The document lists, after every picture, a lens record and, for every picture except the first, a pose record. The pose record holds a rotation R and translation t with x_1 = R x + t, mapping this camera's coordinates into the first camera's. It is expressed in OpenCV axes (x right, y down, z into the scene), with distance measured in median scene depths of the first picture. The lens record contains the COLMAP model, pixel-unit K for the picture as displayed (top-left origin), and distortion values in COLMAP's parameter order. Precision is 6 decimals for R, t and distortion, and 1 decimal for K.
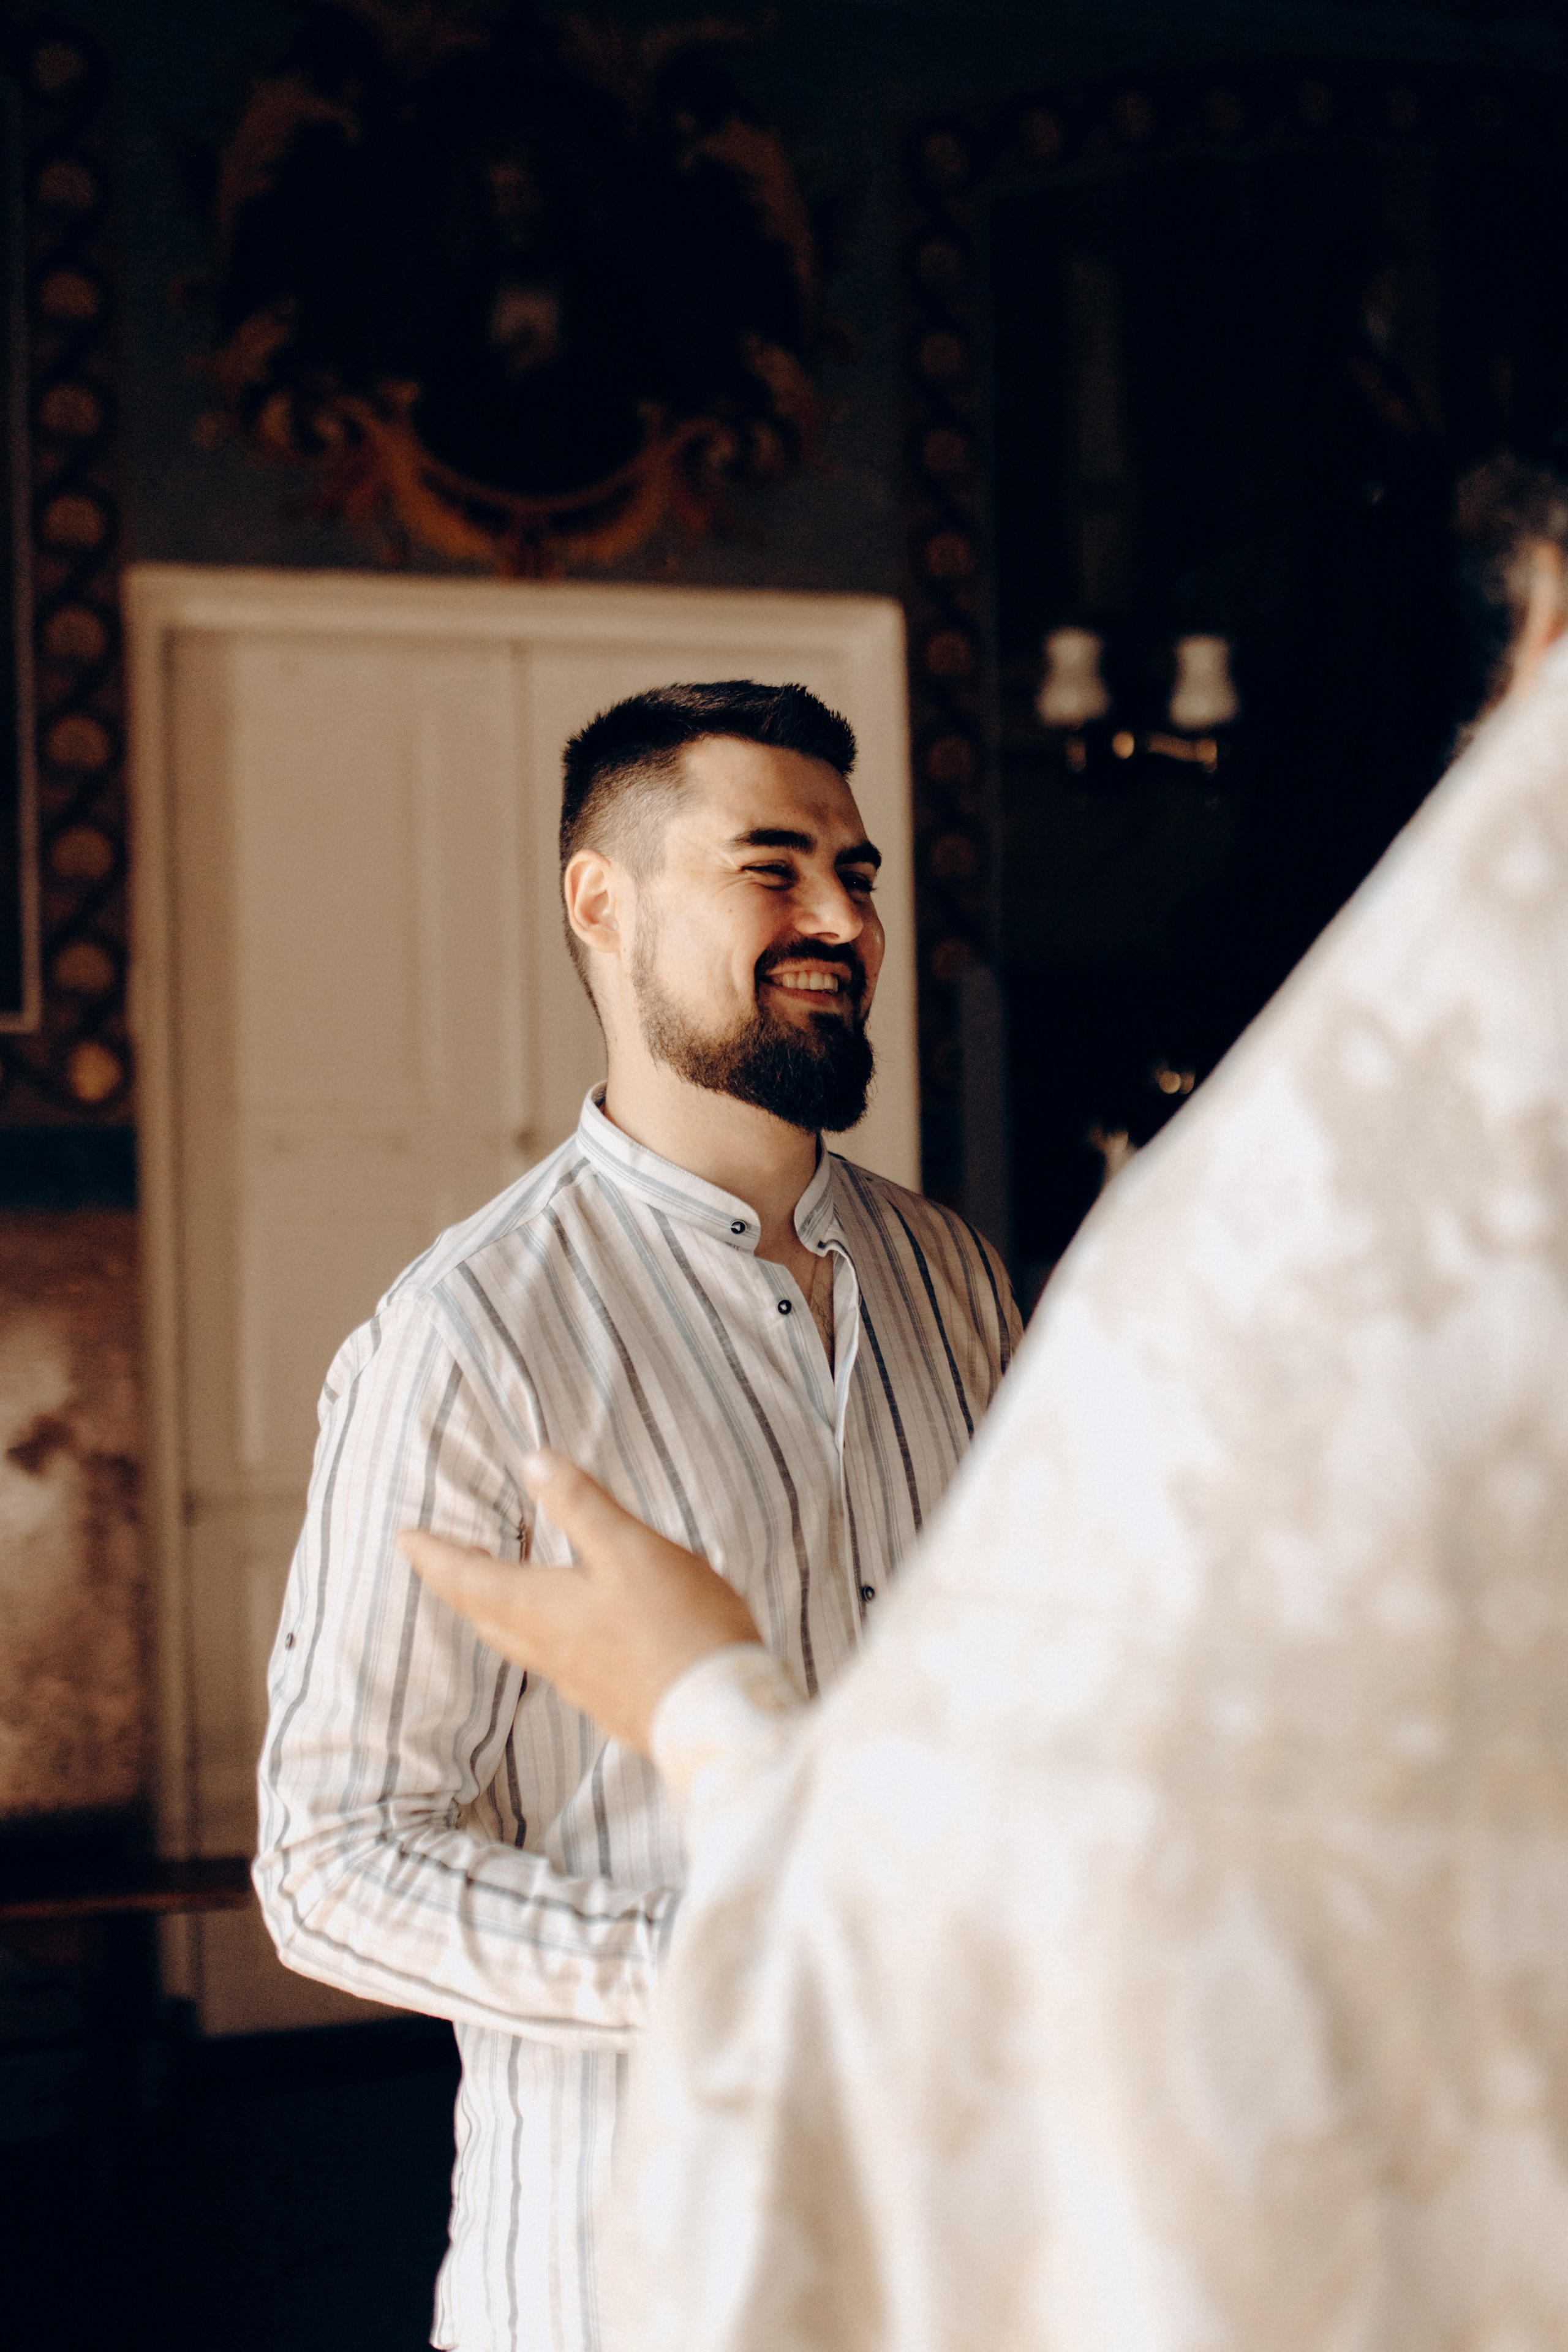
lens RADIAL K [[2341.2, 0, 788.9], [0, 2341.2, 1163.0], [0, 0, 1]] dist [0.019598, 0.000000]
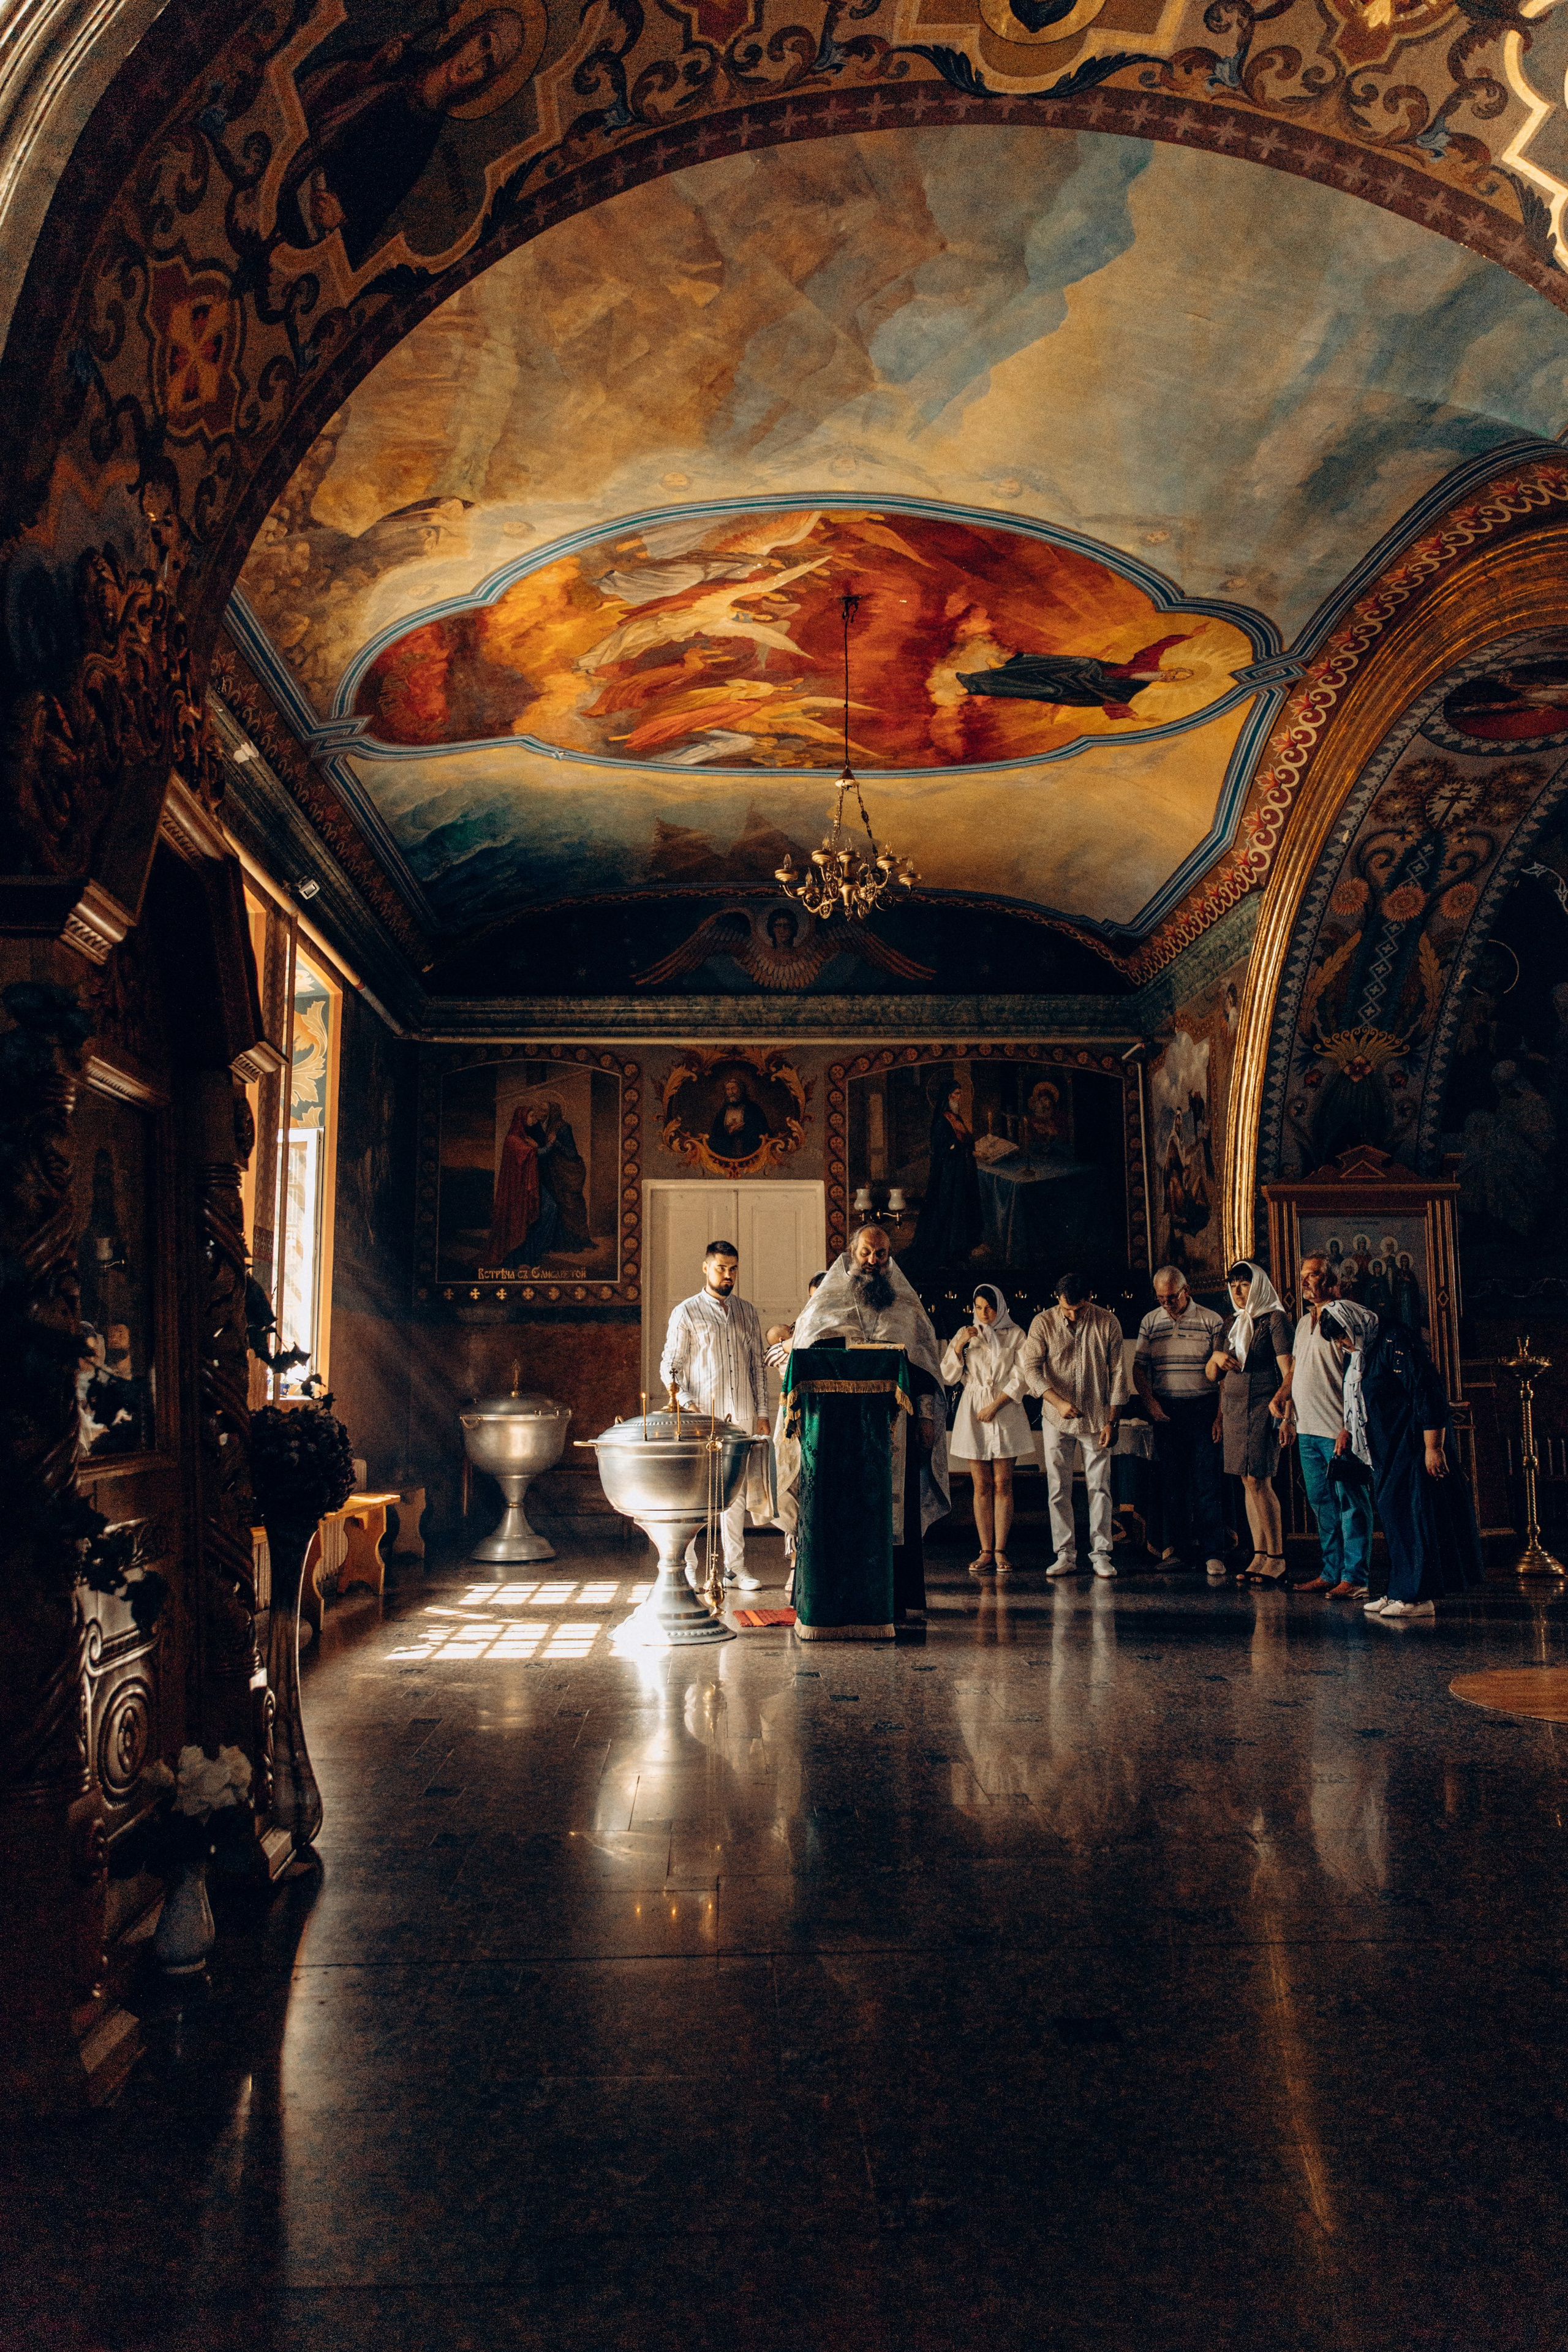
lens RADIAL K [[1608.4, 0, 783.0], [0, 1608.4, 1177.1], [0, 0, 1]] dist [0.000412, 0.000004]
pose [[0.980798, -0.015412, -0.194418, 0.544897], [-0.011367, 0.990660, -0.135878, 0.143958], [0.194696, 0.135478, 0.971462, -1.818142]]
